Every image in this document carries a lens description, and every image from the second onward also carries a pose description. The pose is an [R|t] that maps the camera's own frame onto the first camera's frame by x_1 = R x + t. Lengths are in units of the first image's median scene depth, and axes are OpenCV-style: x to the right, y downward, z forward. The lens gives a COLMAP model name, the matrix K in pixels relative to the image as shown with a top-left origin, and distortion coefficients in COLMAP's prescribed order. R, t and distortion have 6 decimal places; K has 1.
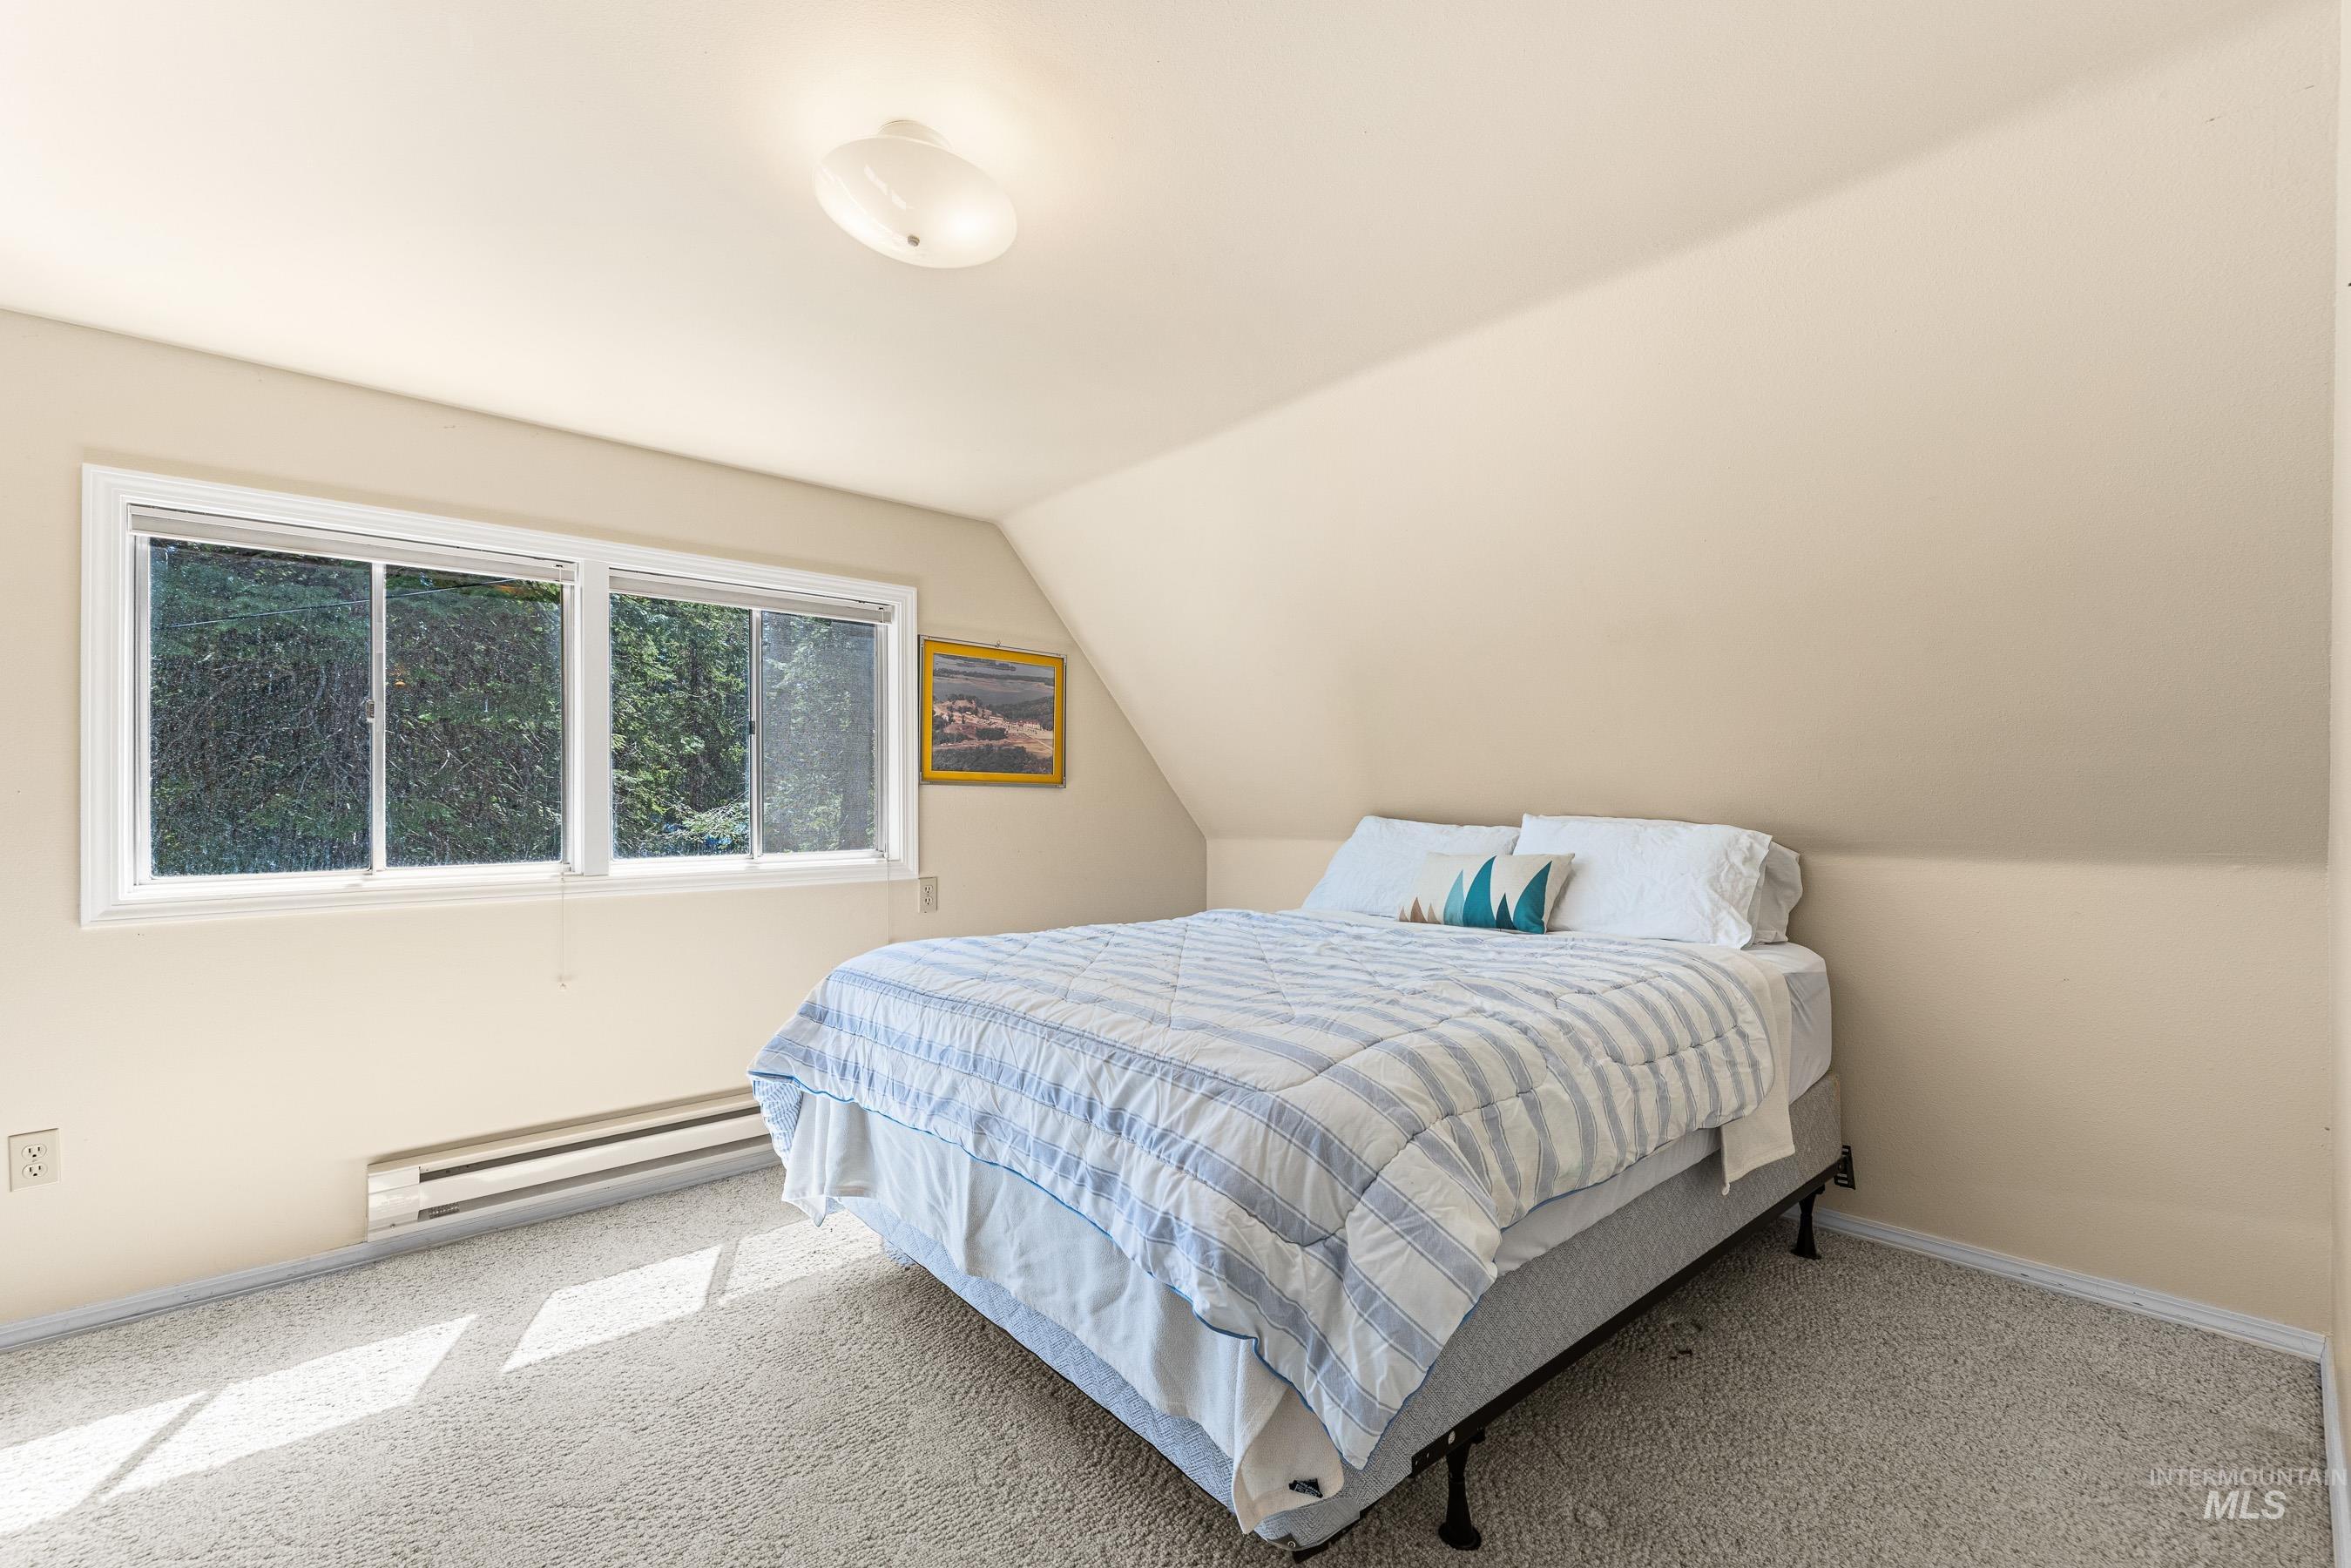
lens RADIAL K [[992.1, 0, 1175.5], [0, 992.1, 784.0], [0, 0, 1]] dist [0.001188, 0.000092]
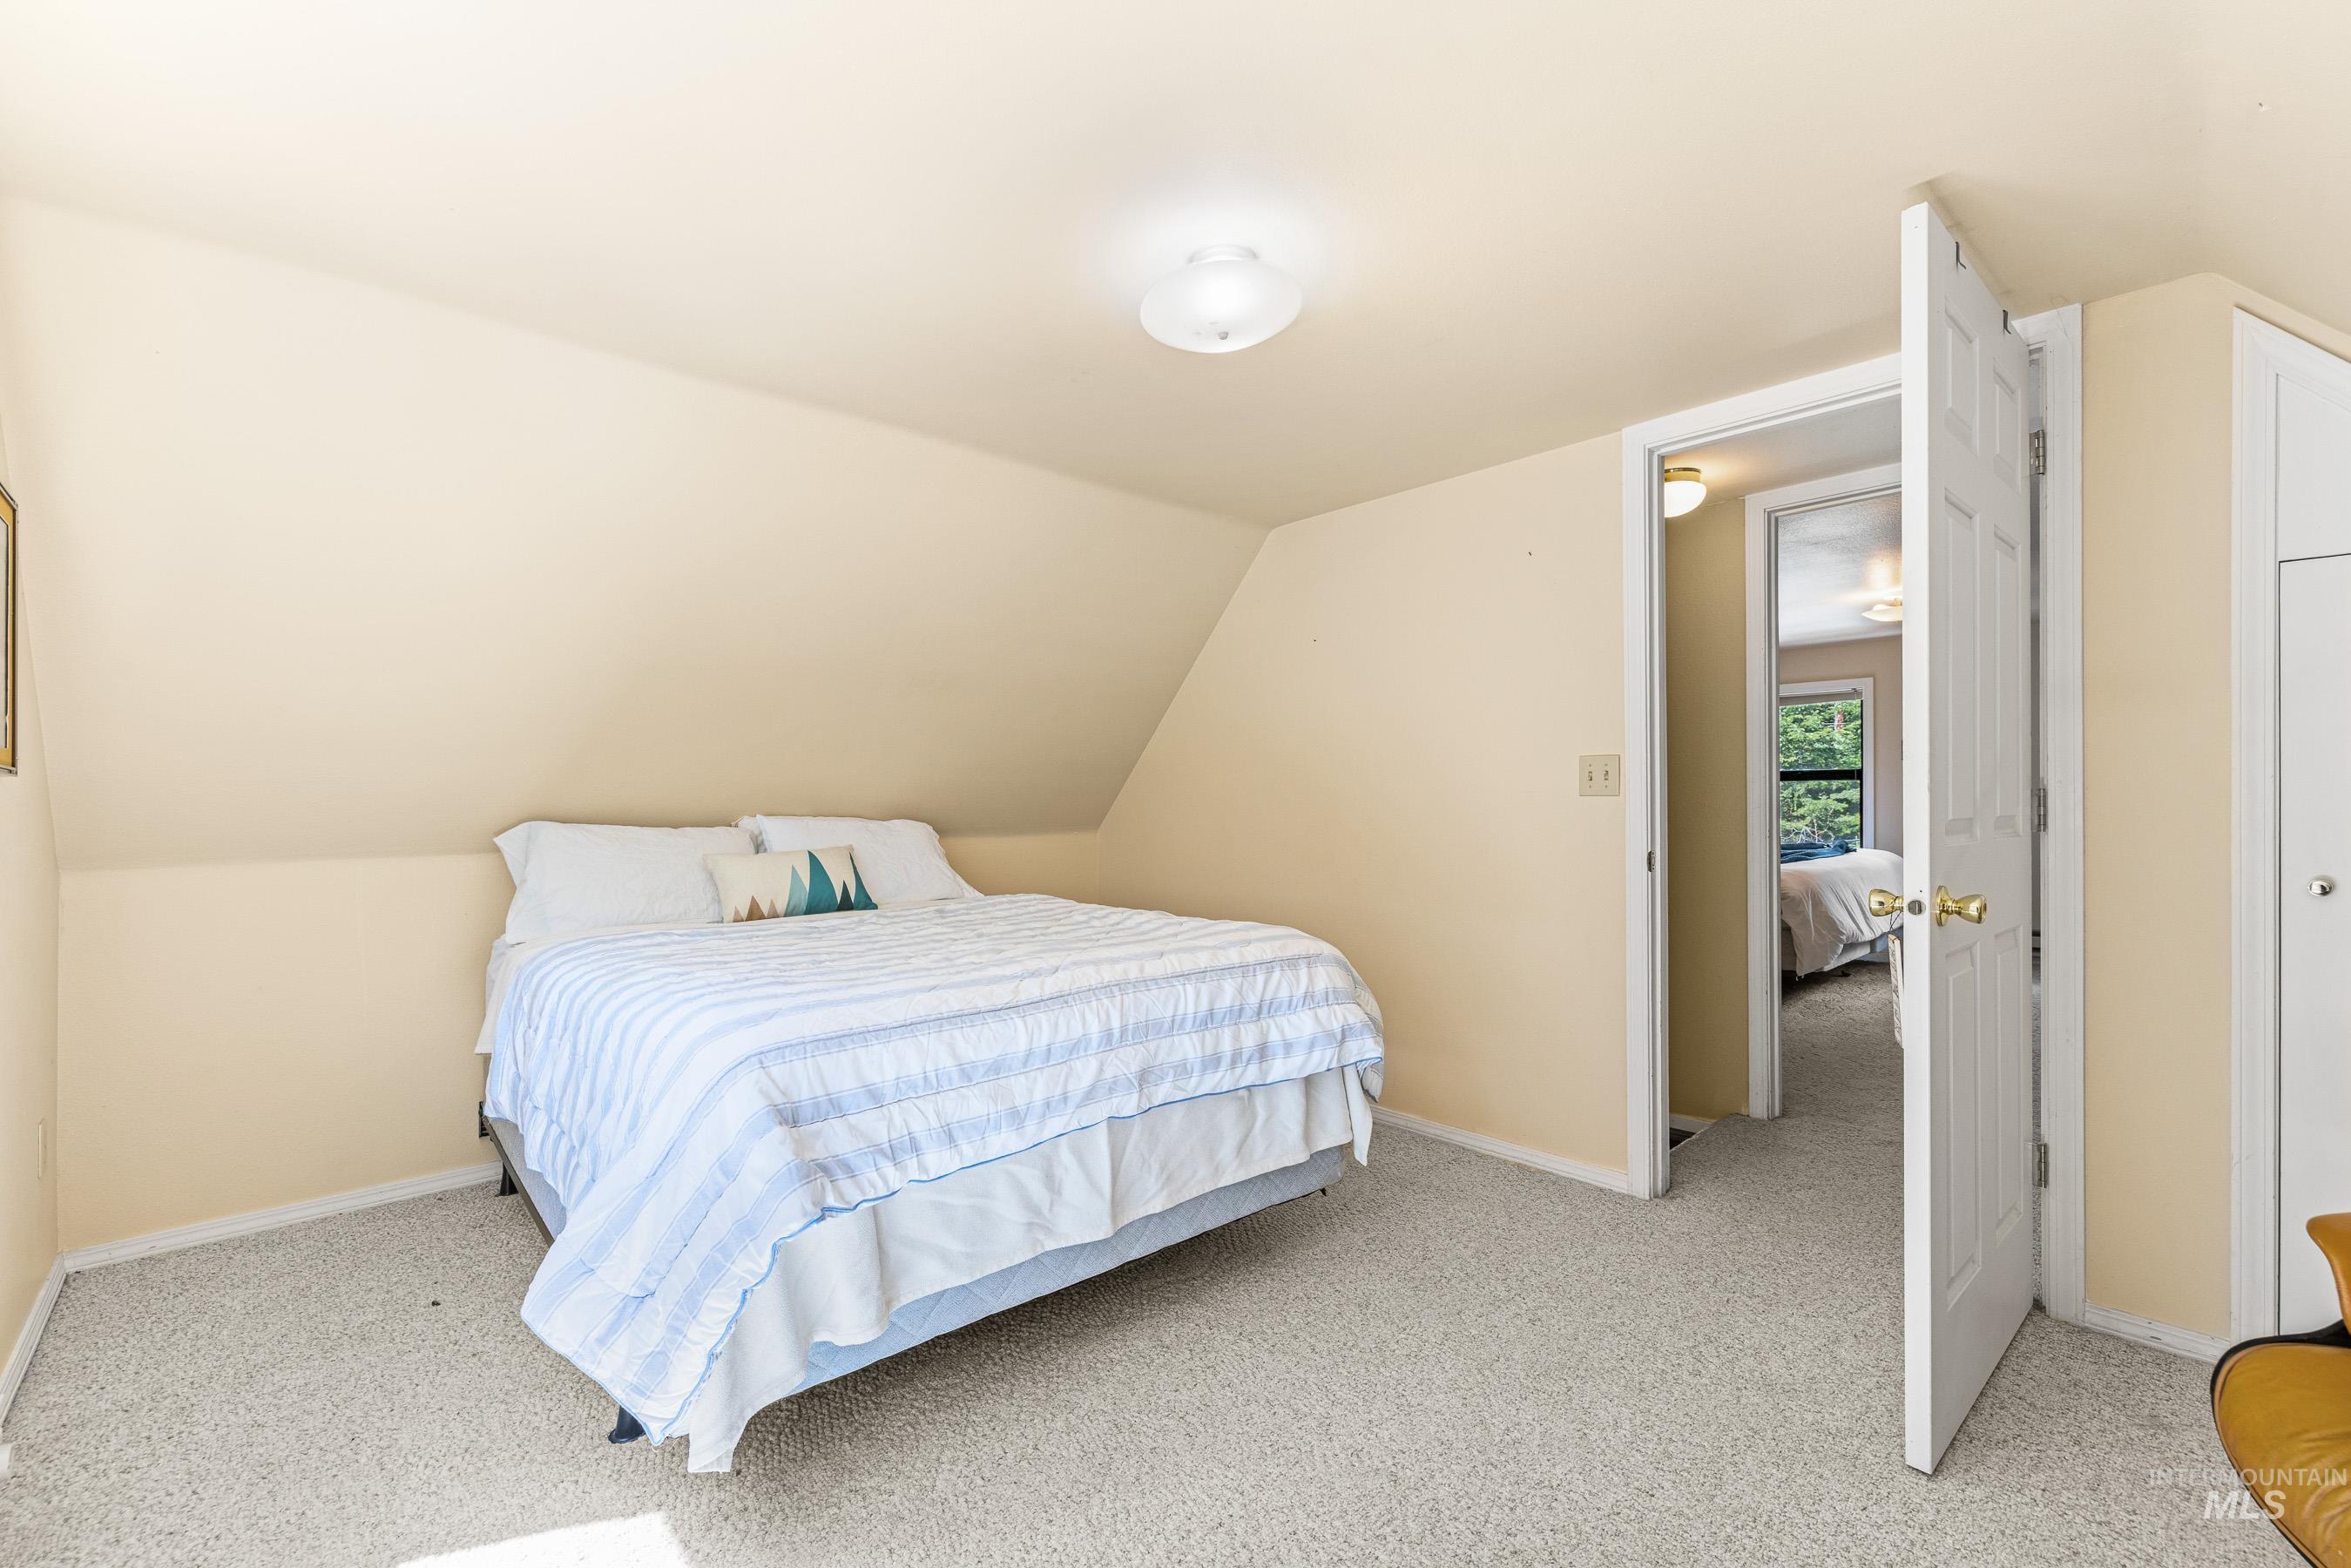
lens RADIAL K [[992.1, 0, 1175.5], [0, 992.1, 784.0], [0, 0, 1]] dist [0.001188, 0.000092]
pose [[-0.003406, 0.020803, 0.999778, -0.856652], [-0.013612, 0.999690, -0.020848, 0.015172], [-0.999902, -0.013680, -0.003122, 0.615872]]
